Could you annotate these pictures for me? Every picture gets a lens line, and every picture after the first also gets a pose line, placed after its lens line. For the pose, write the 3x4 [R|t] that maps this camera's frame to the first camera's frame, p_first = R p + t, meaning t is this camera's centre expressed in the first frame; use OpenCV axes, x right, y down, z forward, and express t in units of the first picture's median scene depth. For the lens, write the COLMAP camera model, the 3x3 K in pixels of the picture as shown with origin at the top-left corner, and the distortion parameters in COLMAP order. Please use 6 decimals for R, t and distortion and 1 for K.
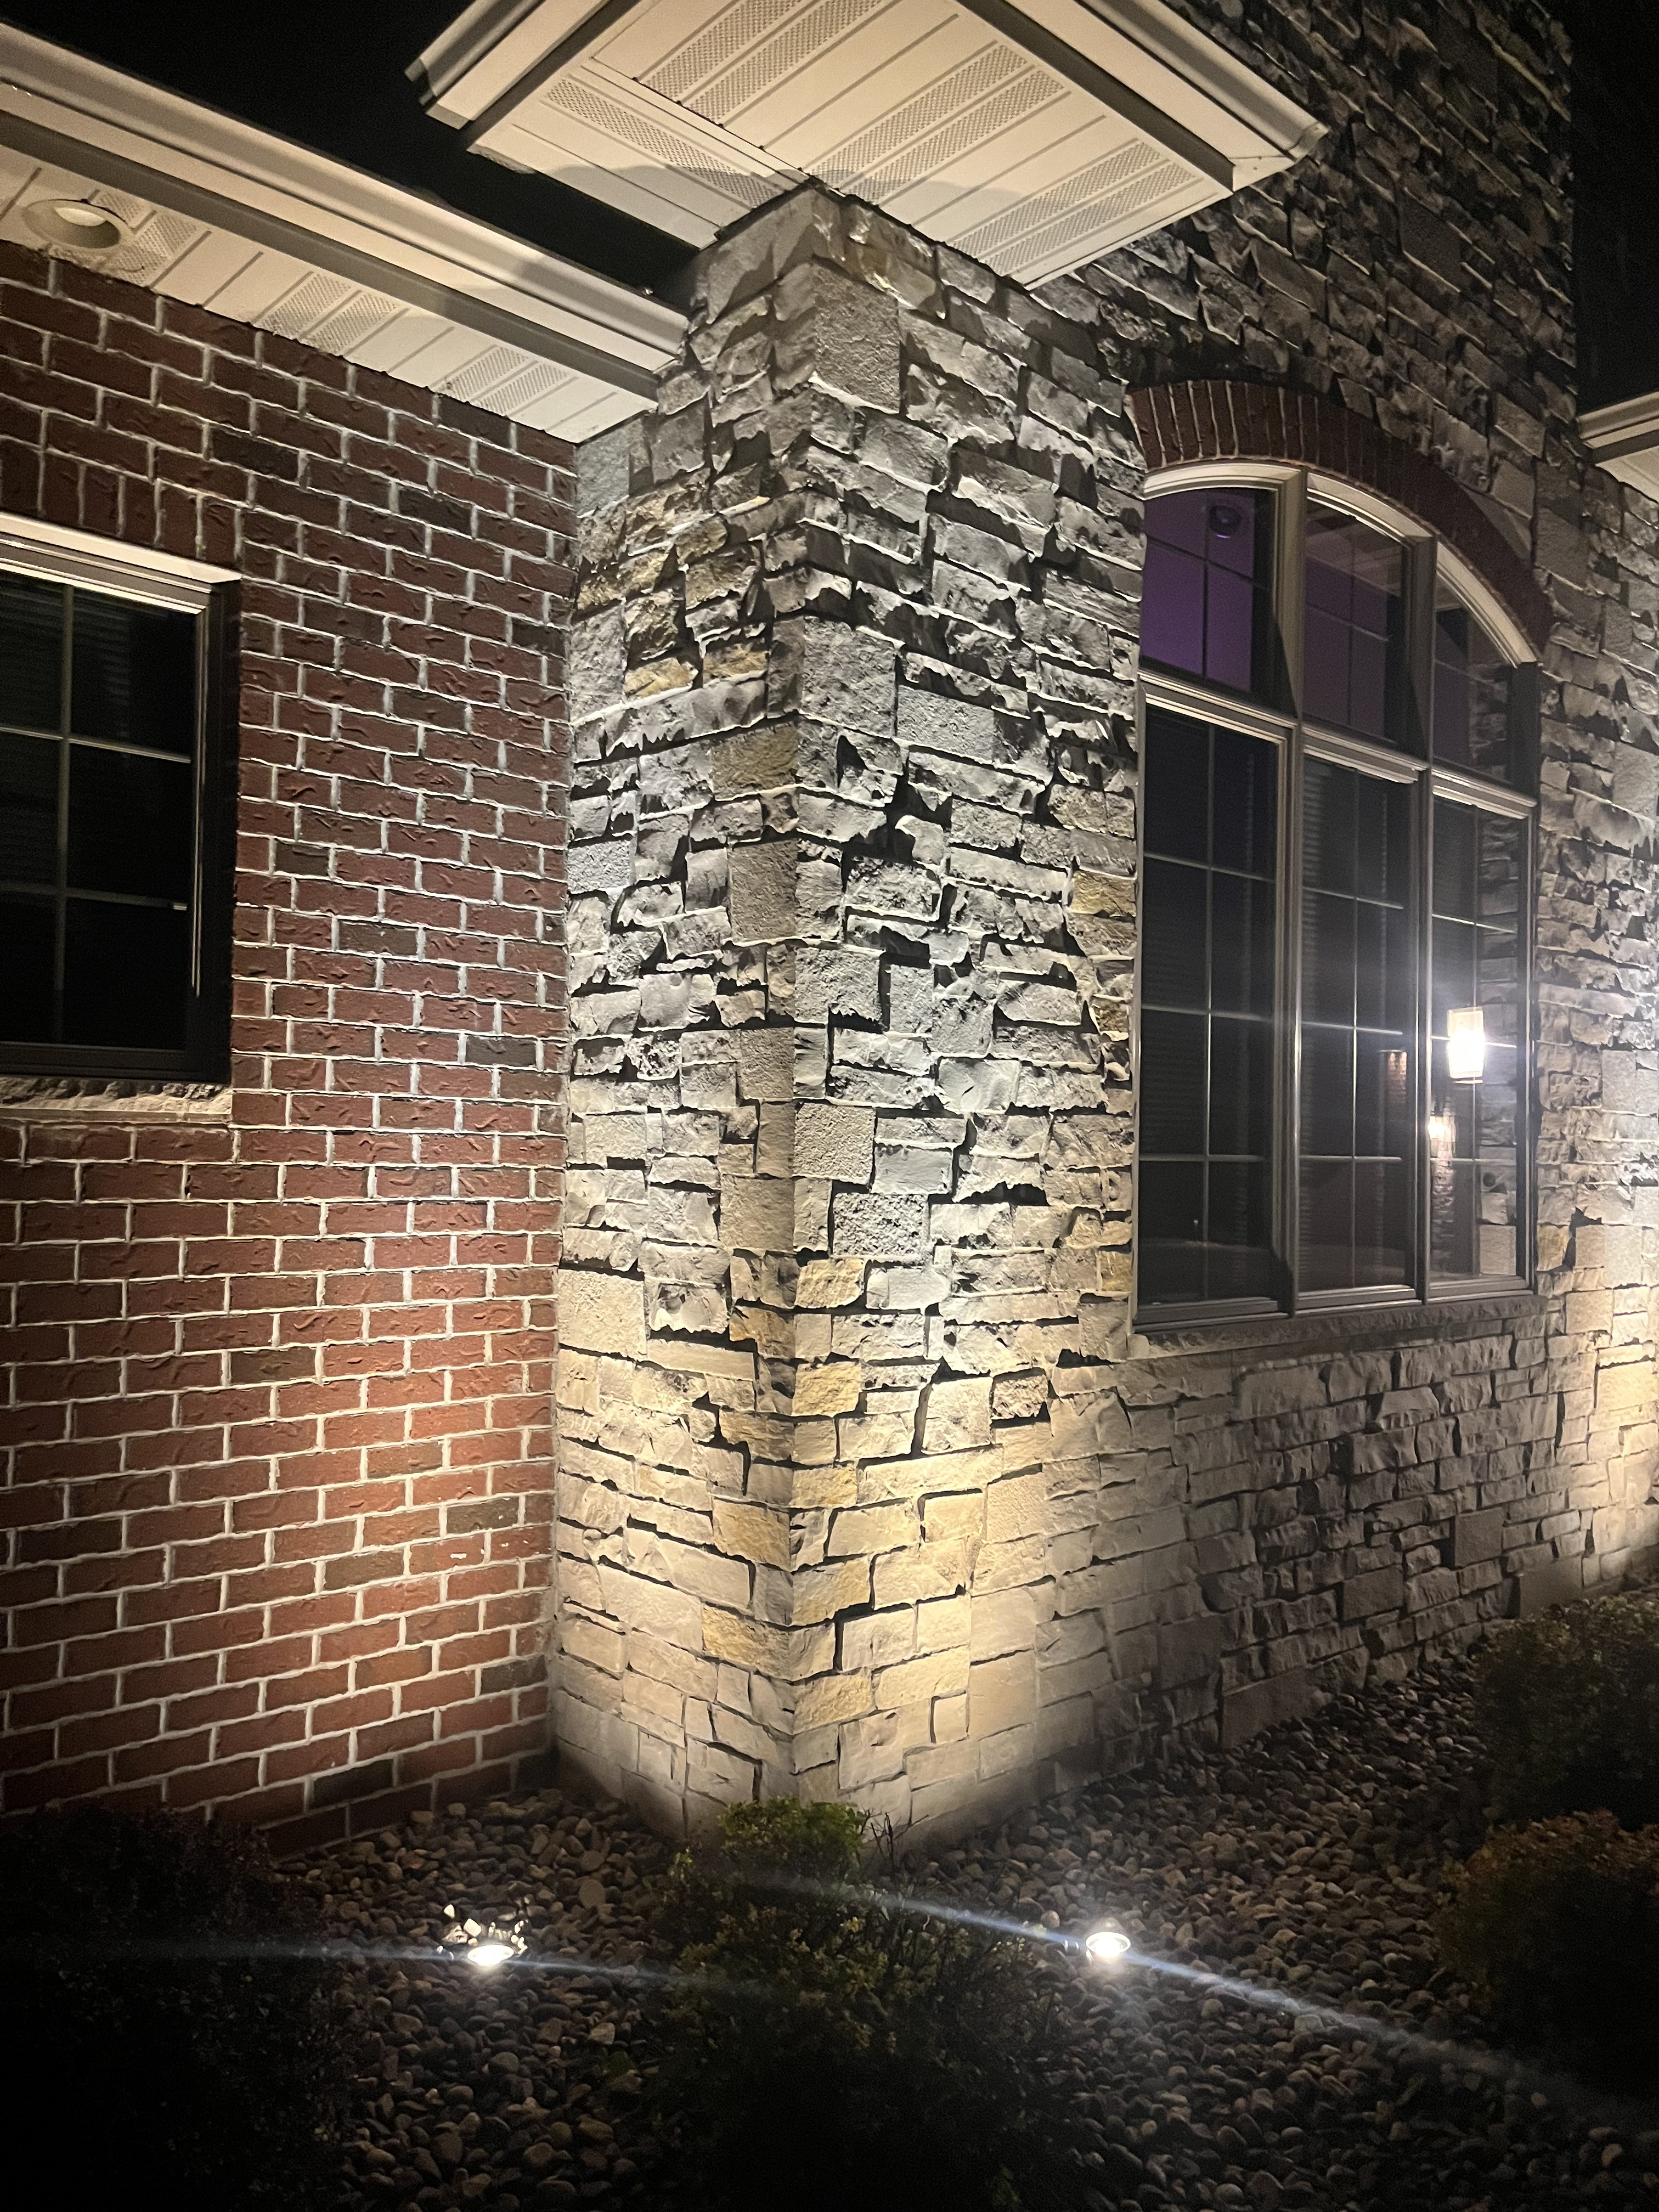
lens RADIAL K [[1674.6, 0, 832.6], [0, 1674.6, 1097.5], [0, 0, 1]] dist [0.055337, -0.080696]
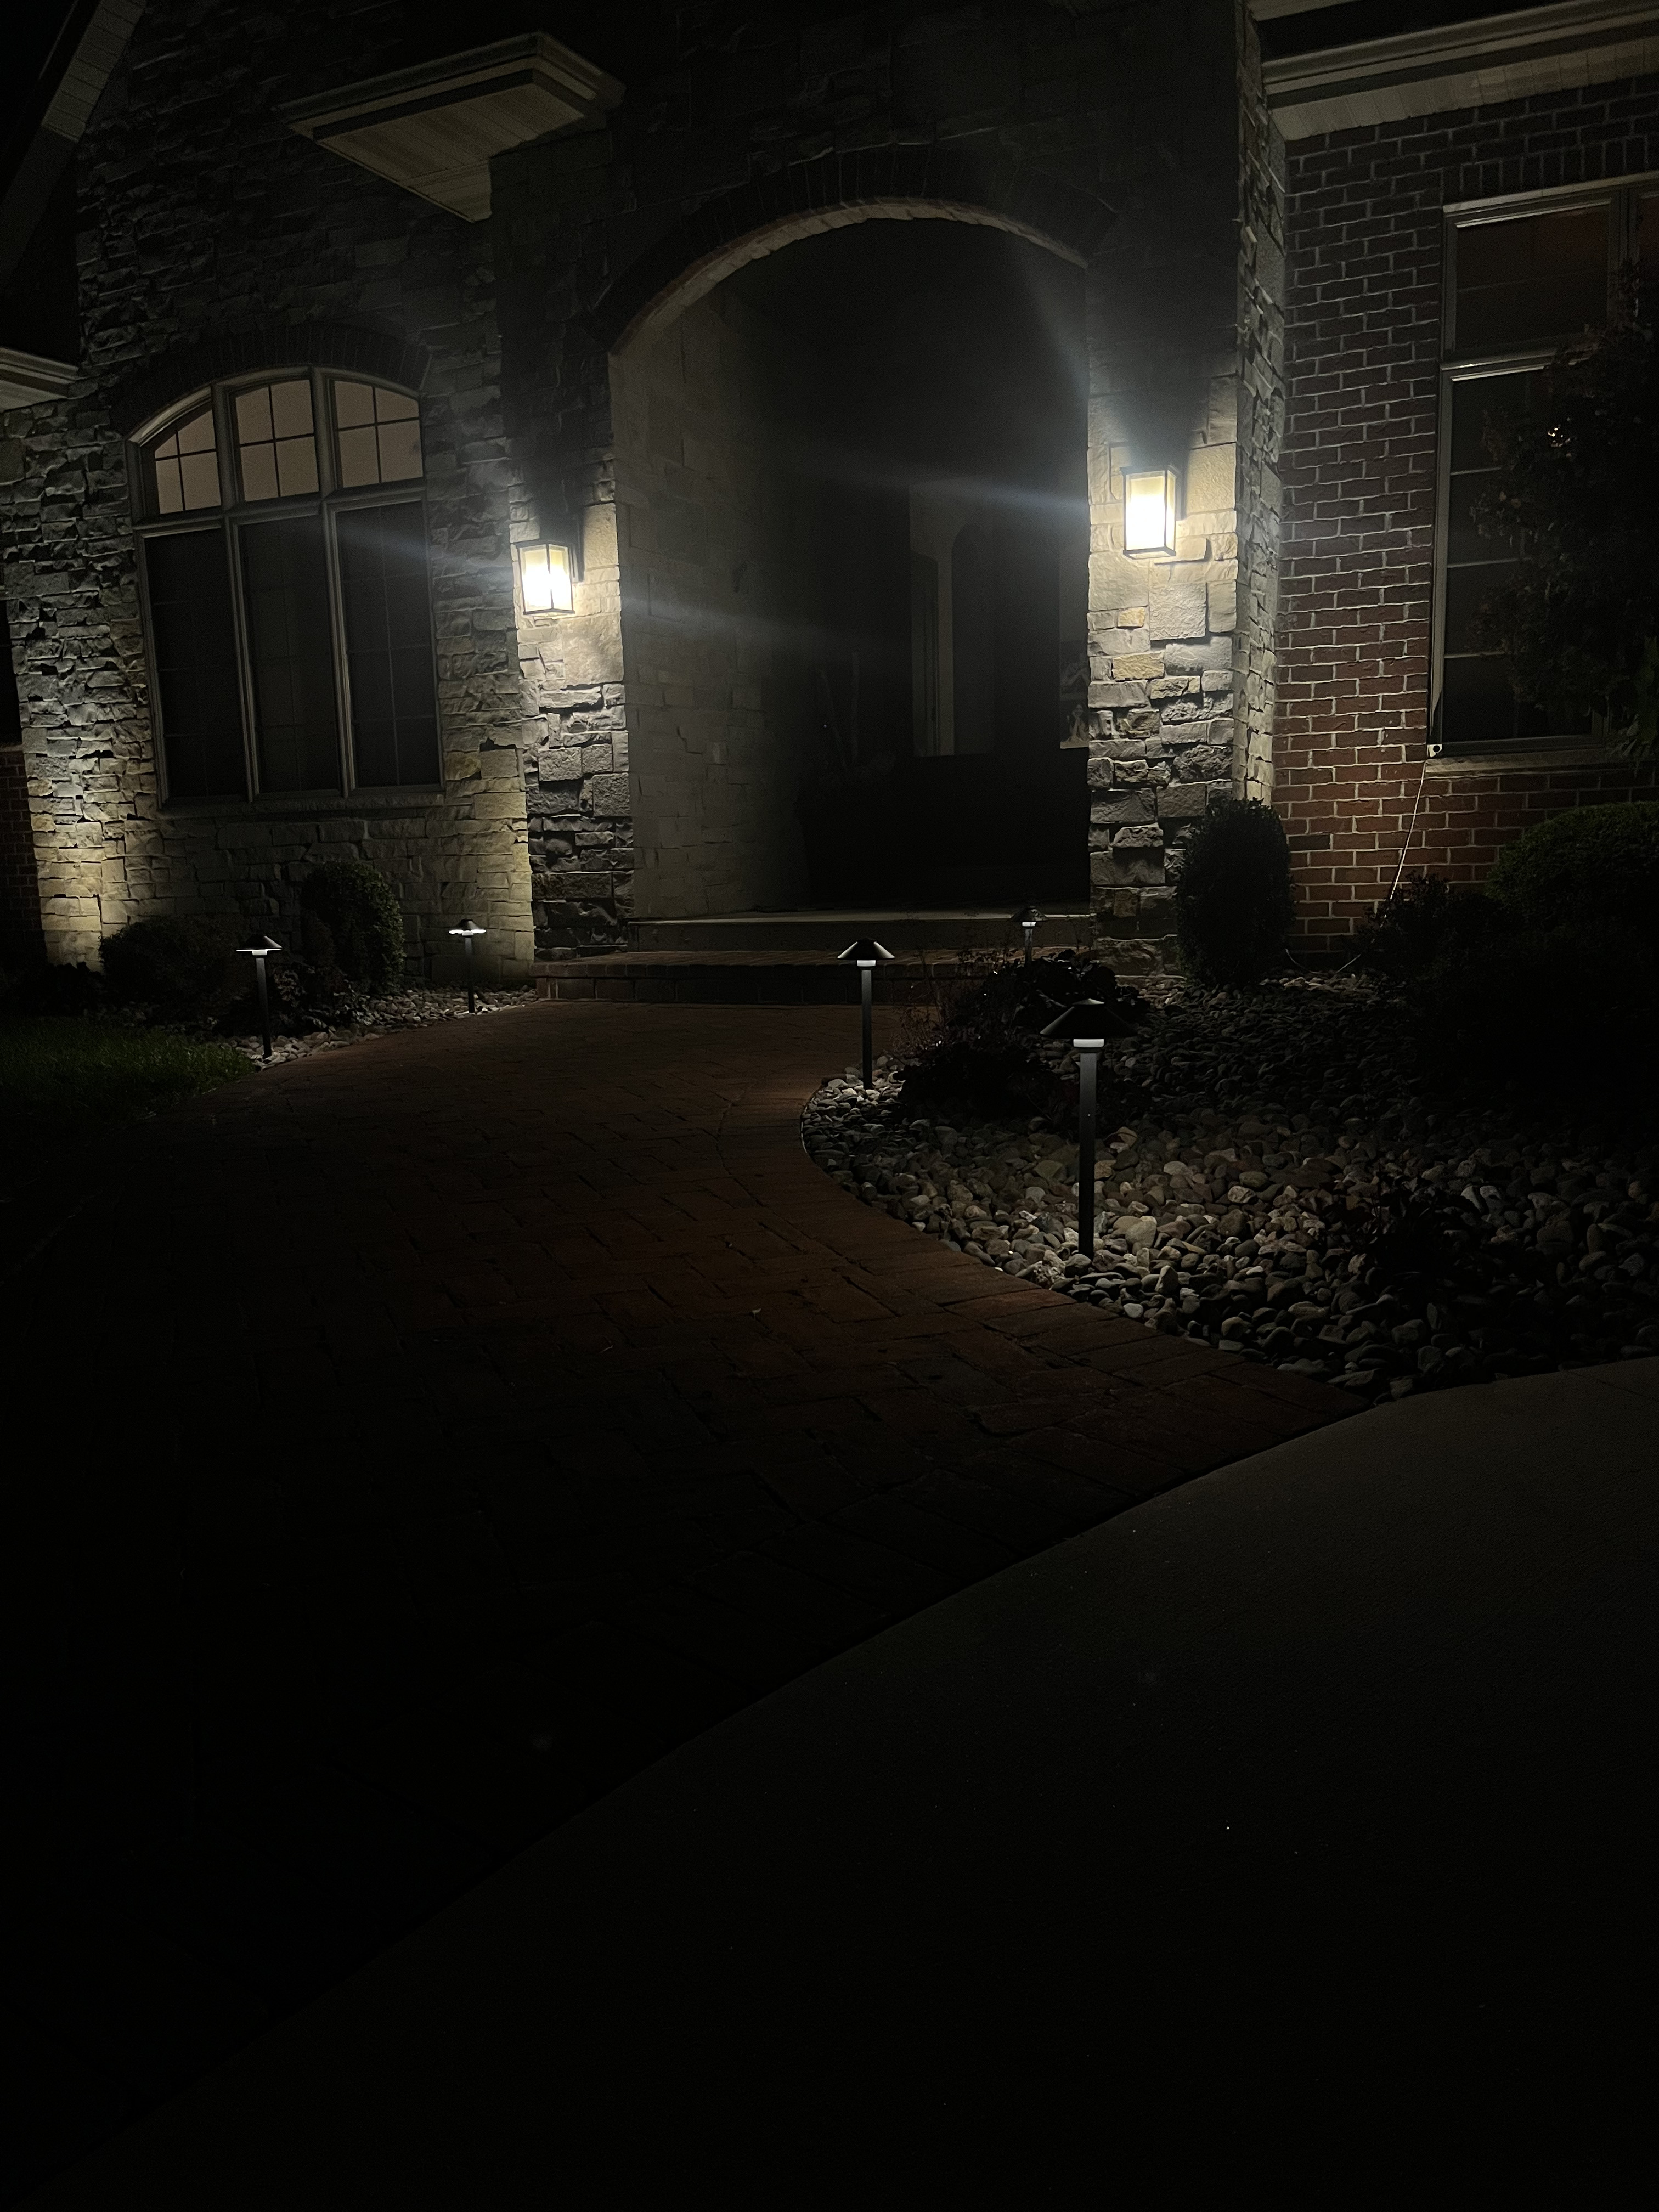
lens RADIAL K [[1674.6, 0, 842.5], [0, 1674.6, 1118.0], [0, 0, 1]] dist [0.055337, -0.080696]
pose [[0.385710, 0.110951, -0.915925, 3.135112], [0.061503, 0.987443, 0.145514, 0.315323], [0.920568, -0.112459, 0.374042, 1.023221]]
